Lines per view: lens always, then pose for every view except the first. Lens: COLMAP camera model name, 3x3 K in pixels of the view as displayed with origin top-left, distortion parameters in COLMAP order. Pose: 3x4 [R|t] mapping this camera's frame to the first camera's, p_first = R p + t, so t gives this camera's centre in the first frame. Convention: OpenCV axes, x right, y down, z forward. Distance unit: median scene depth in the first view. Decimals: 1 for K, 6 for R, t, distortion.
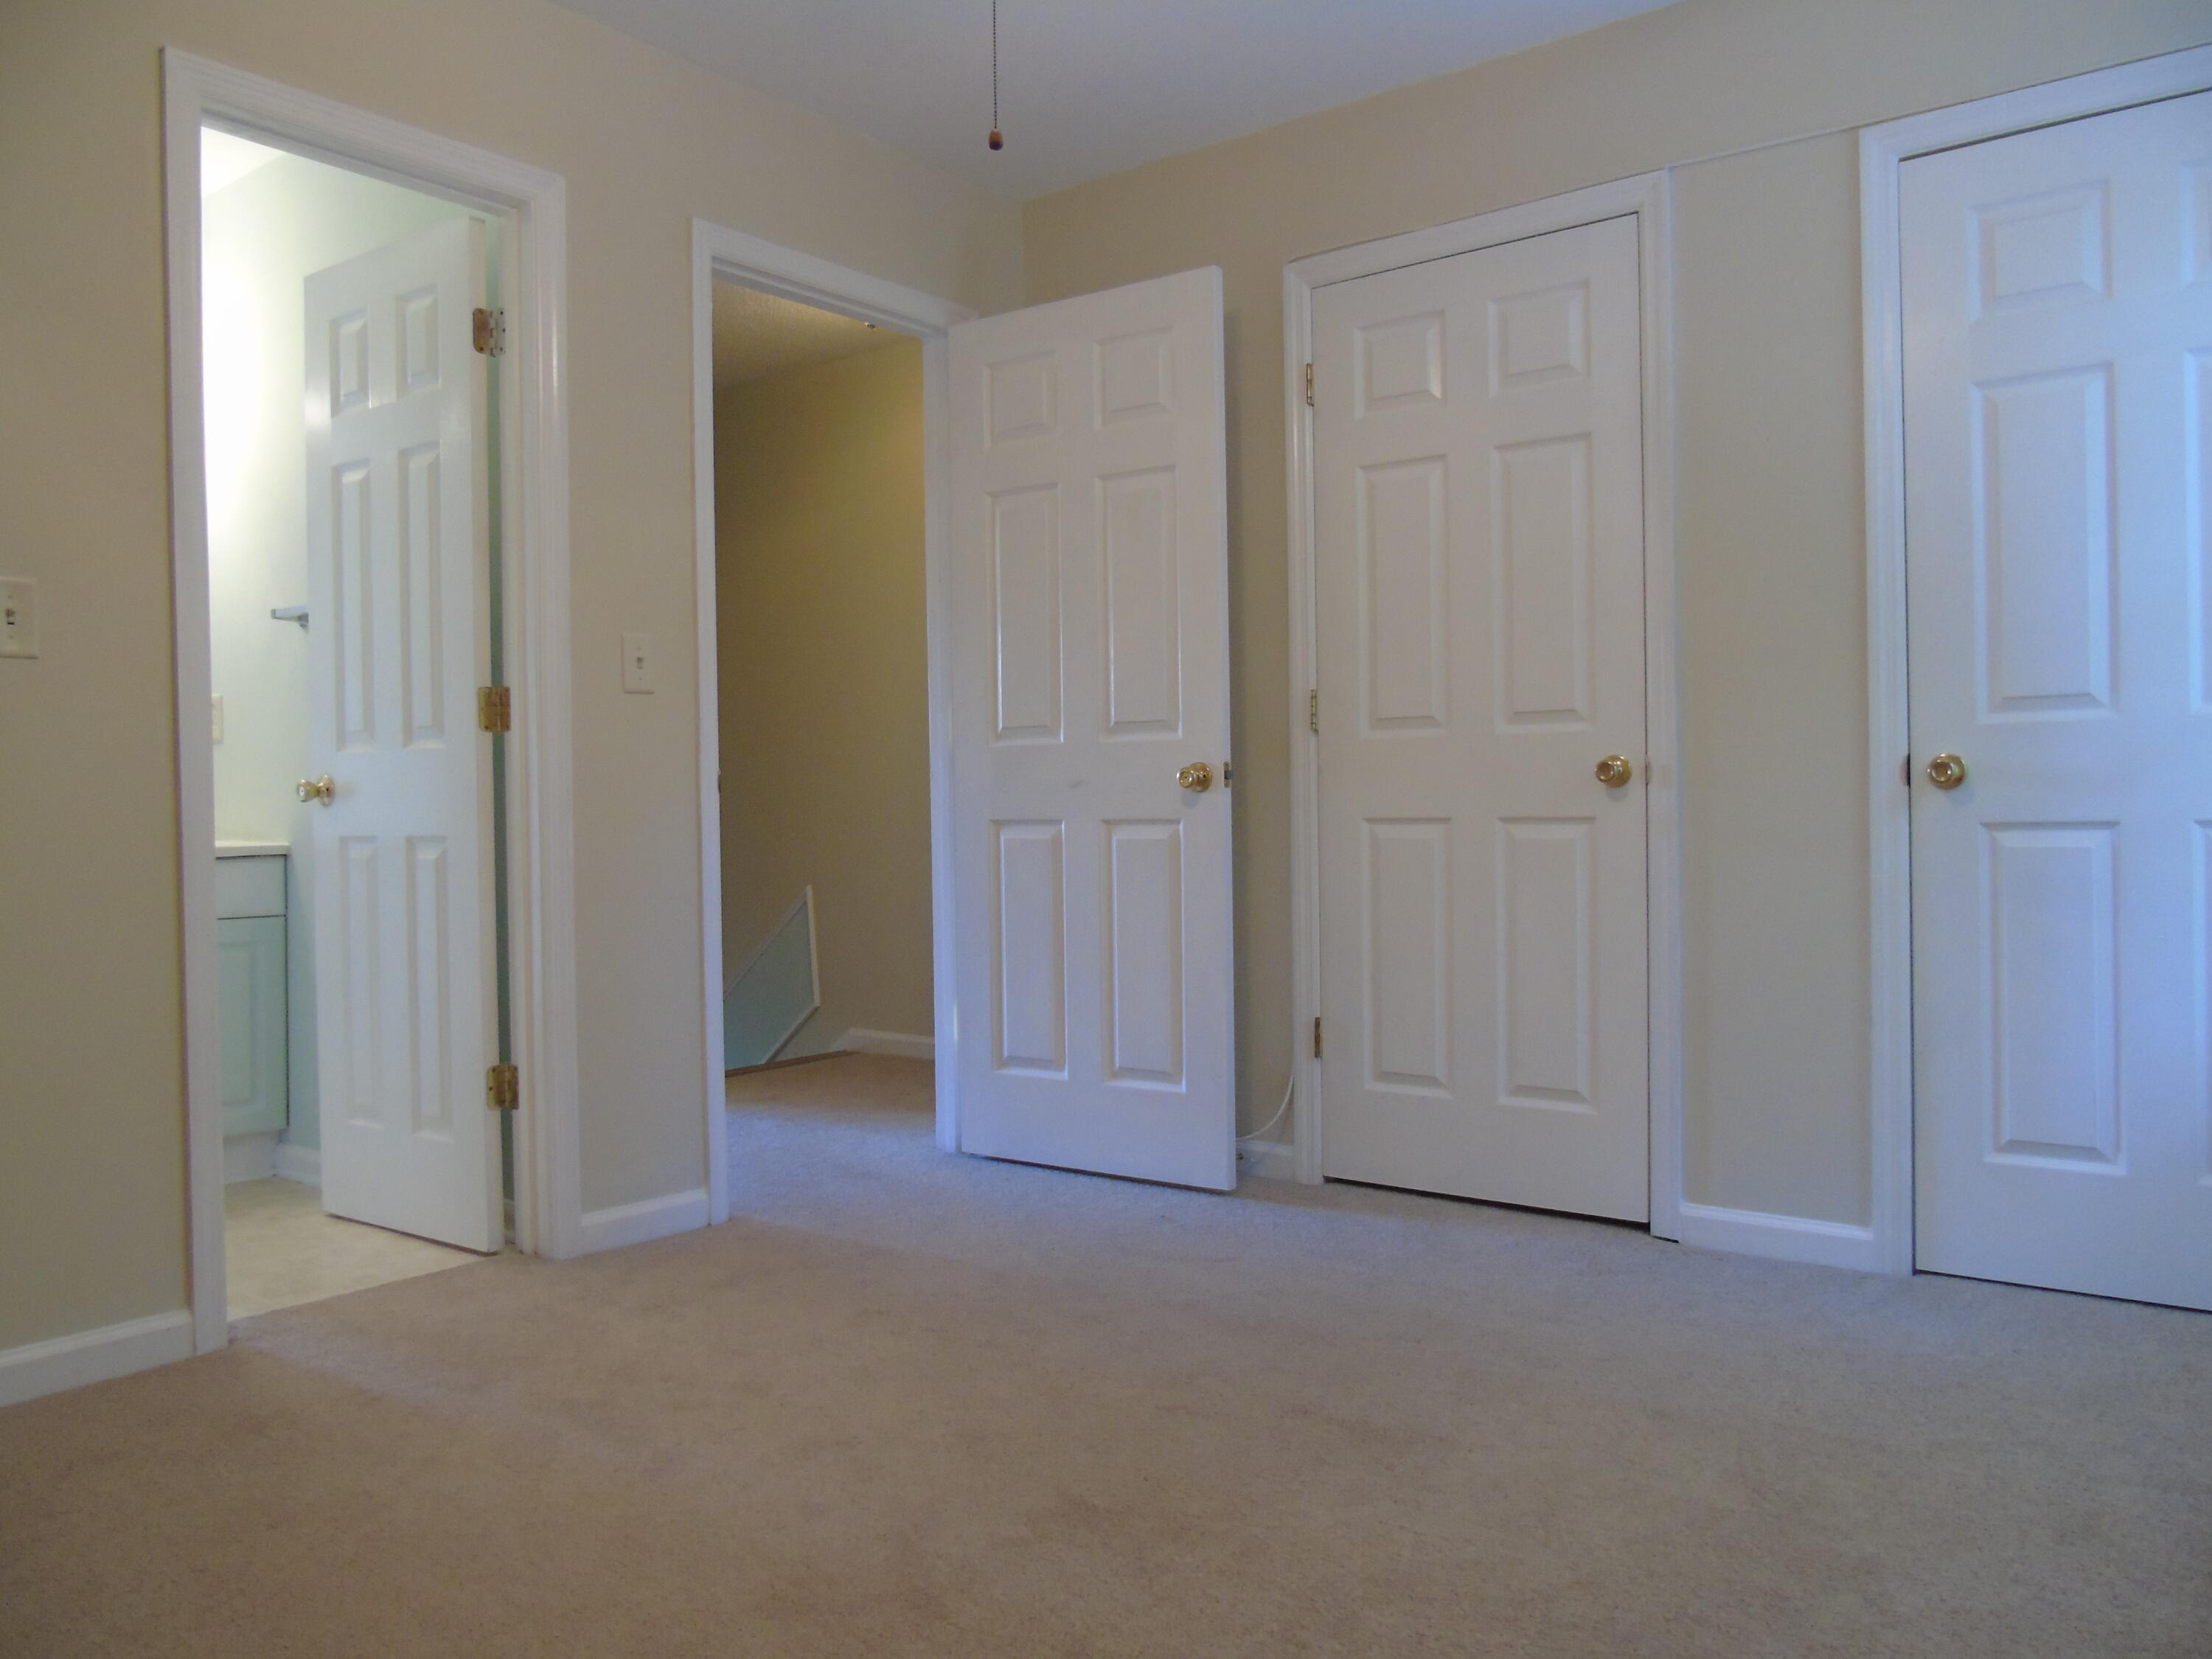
lens RADIAL K [[1629.1, 0, 1105.5], [0, 1629.1, 836.5], [0, 0, 1]] dist [-0.083811, 0.053142]
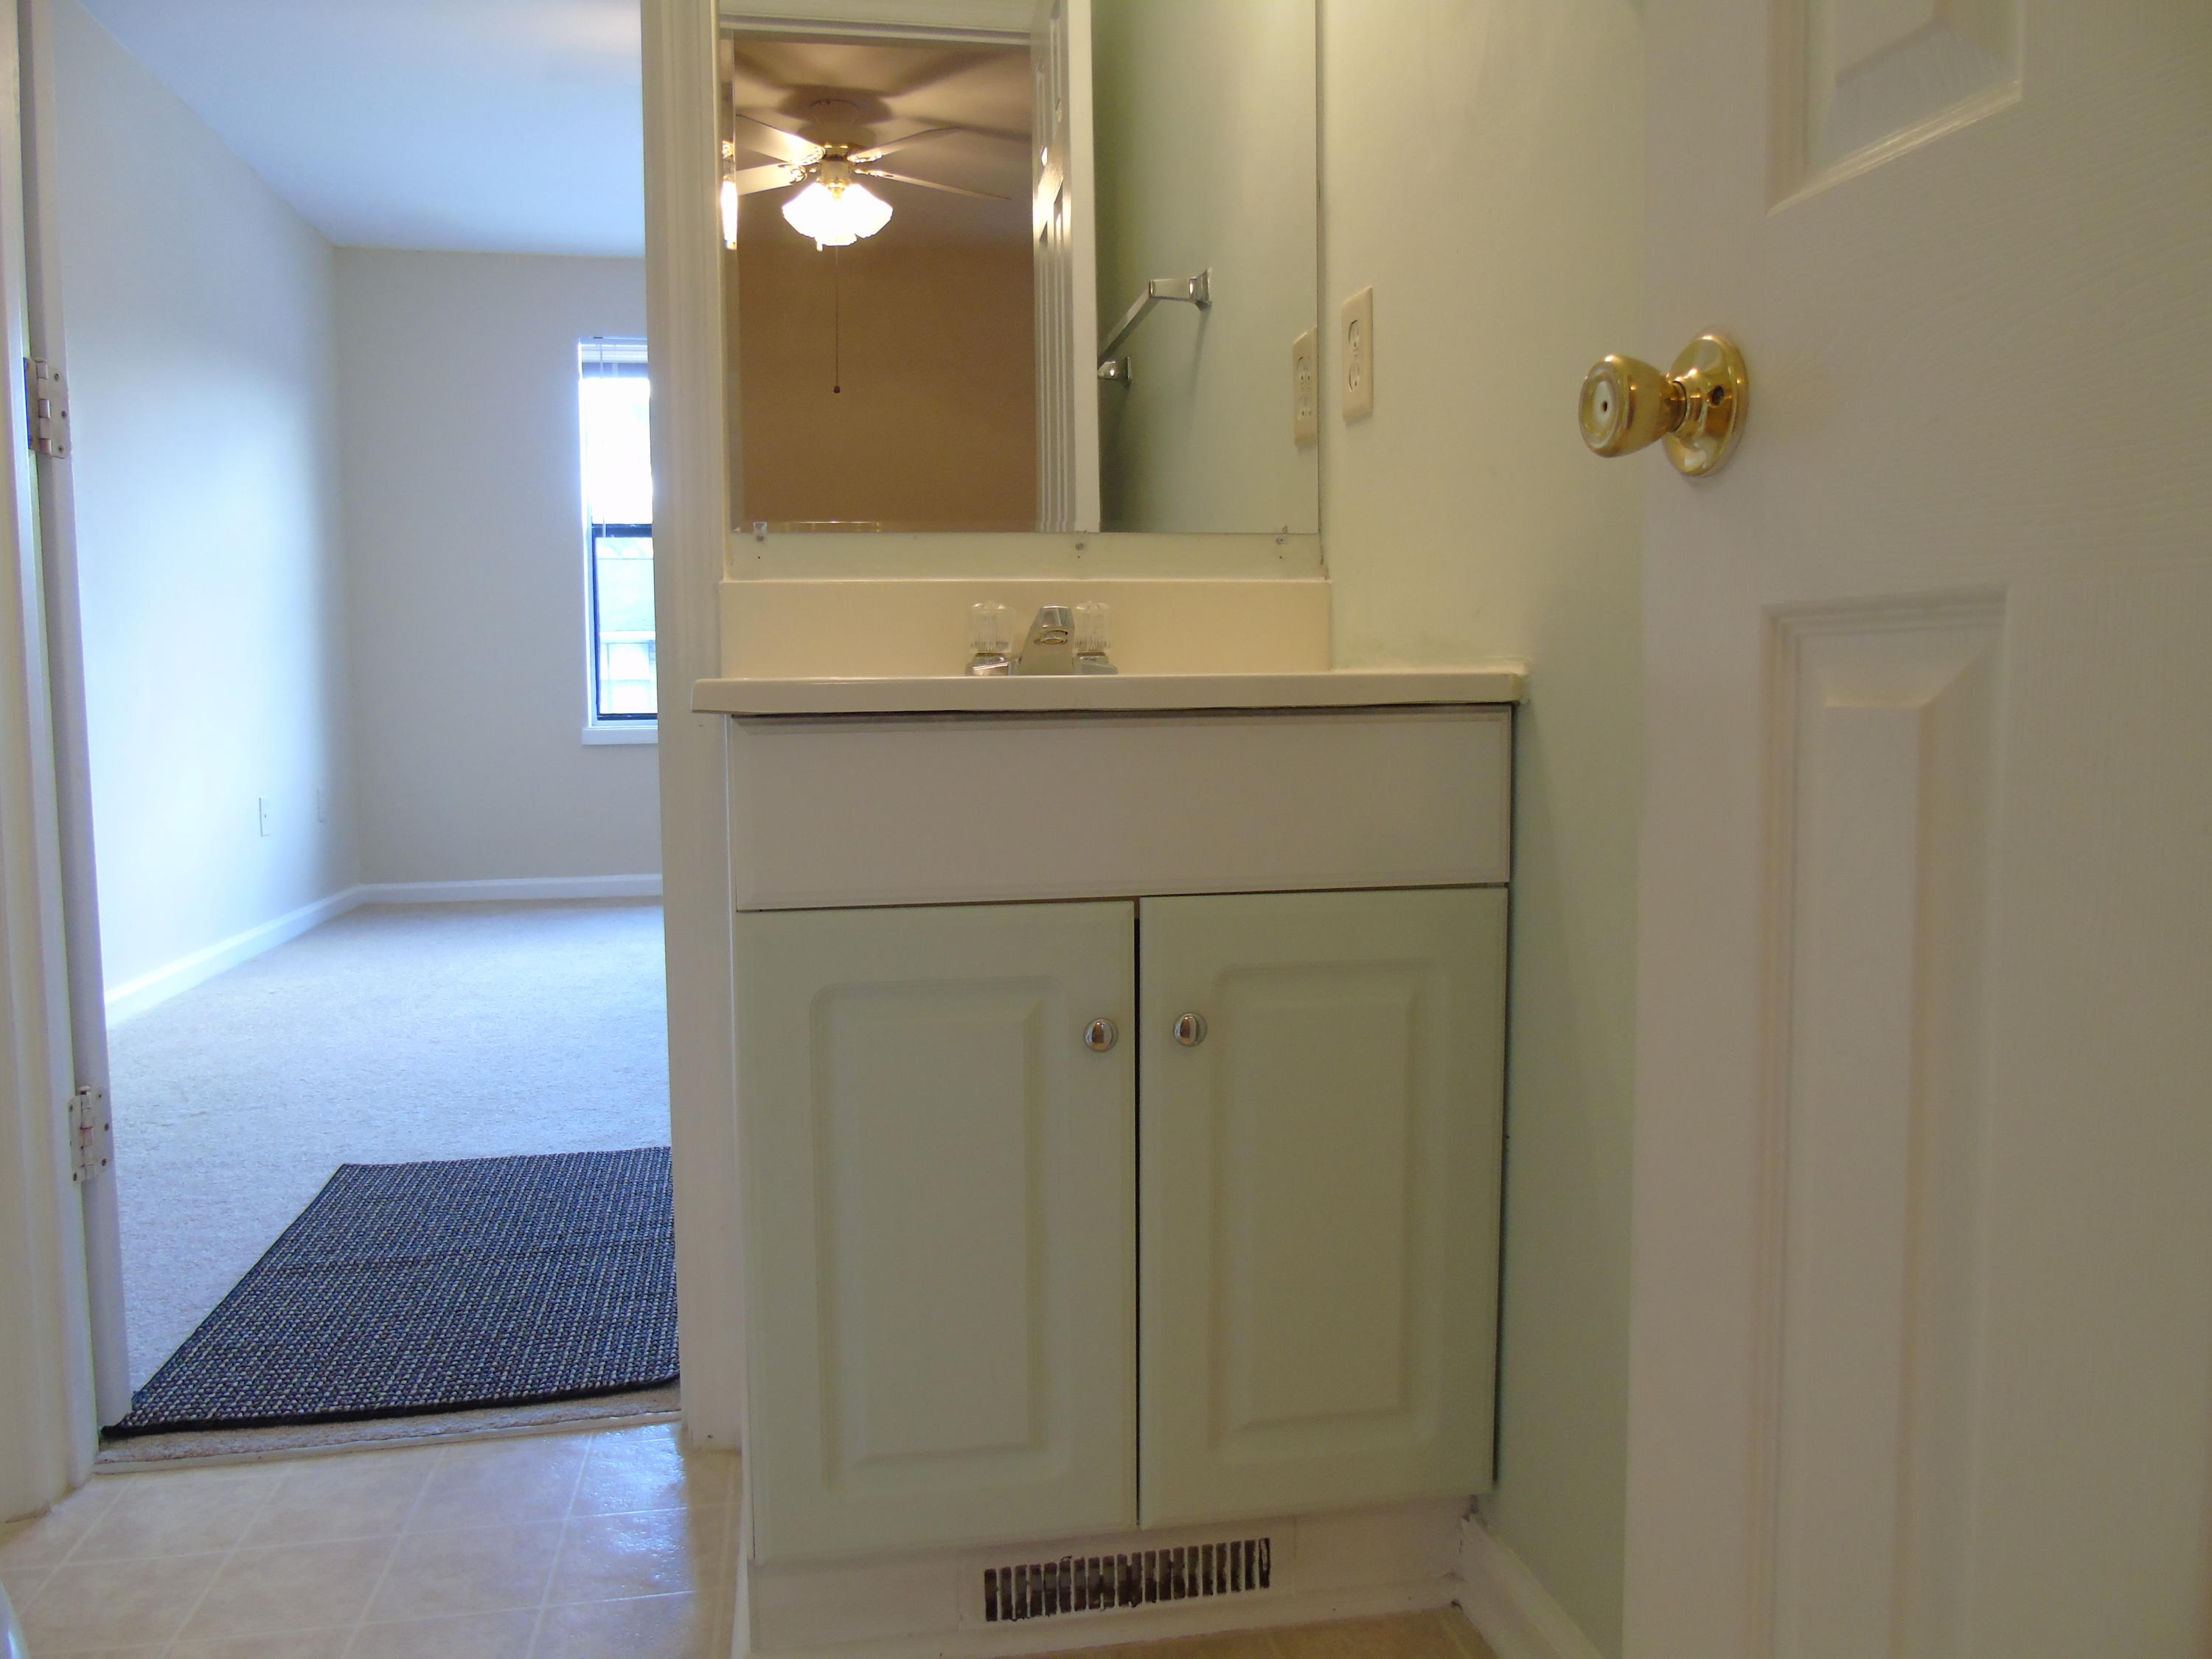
lens RADIAL K [[1629.1, 0, 1105.5], [0, 1629.1, 836.5], [0, 0, 1]] dist [-0.083811, 0.053142]
pose [[0.760273, 0.057078, -0.647091, -0.394806], [-0.000850, 0.996219, 0.086874, 0.010764], [0.649603, -0.065498, 0.757447, 0.758764]]
